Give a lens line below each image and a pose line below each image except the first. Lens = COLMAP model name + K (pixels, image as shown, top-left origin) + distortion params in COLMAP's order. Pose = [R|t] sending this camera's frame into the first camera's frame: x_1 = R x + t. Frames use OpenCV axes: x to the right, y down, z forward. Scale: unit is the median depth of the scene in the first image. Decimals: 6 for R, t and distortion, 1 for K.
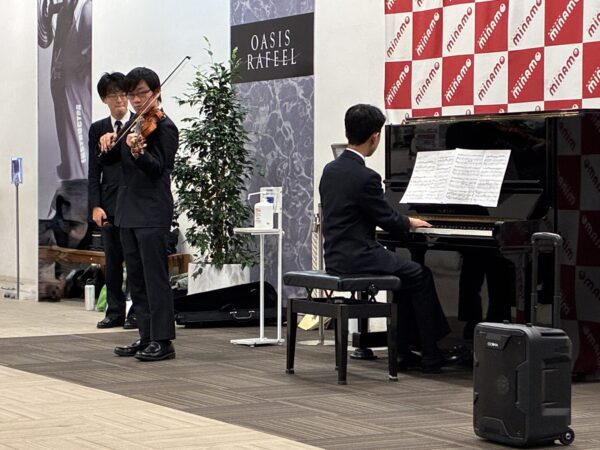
lens RADIAL K [[1717.4, 0, 297.7], [0, 1717.4, 226.2], [0, 0, 1]] dist [0.223278, 0.000000]
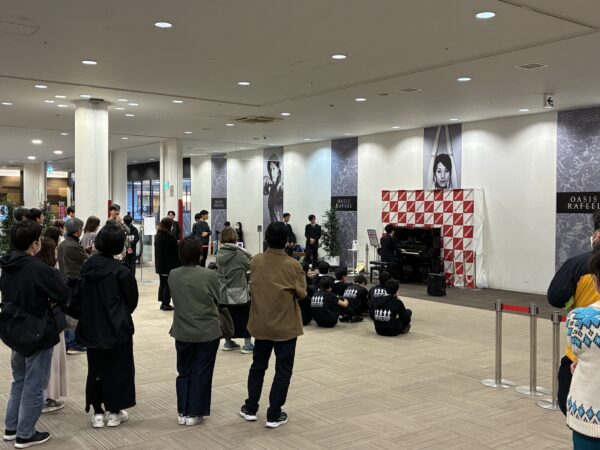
lens RADIAL K [[712.7, 0, 296.8], [0, 712.7, 223.4], [0, 0, 1]] dist [0.165442, 0.000000]
pose [[0.993973, -0.001140, 0.109622, -0.376486], [0.000598, 0.999987, 0.004985, -0.076488], [-0.109626, -0.004890, 0.993961, -0.814003]]
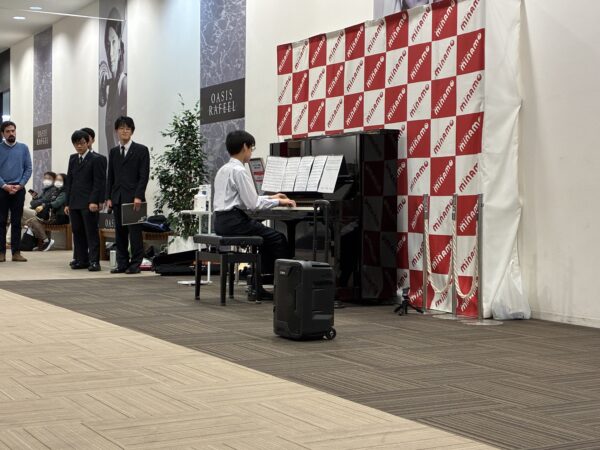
lens RADIAL K [[1018.2, 0, 303.6], [0, 1018.2, 222.1], [0, 0, 1]] dist [0.189821, 0.000000]
pose [[0.999629, 0.006665, -0.026423, 0.102710], [-0.007000, 0.999896, -0.012593, 0.023431], [0.026336, 0.012773, 0.999572, 0.070296]]
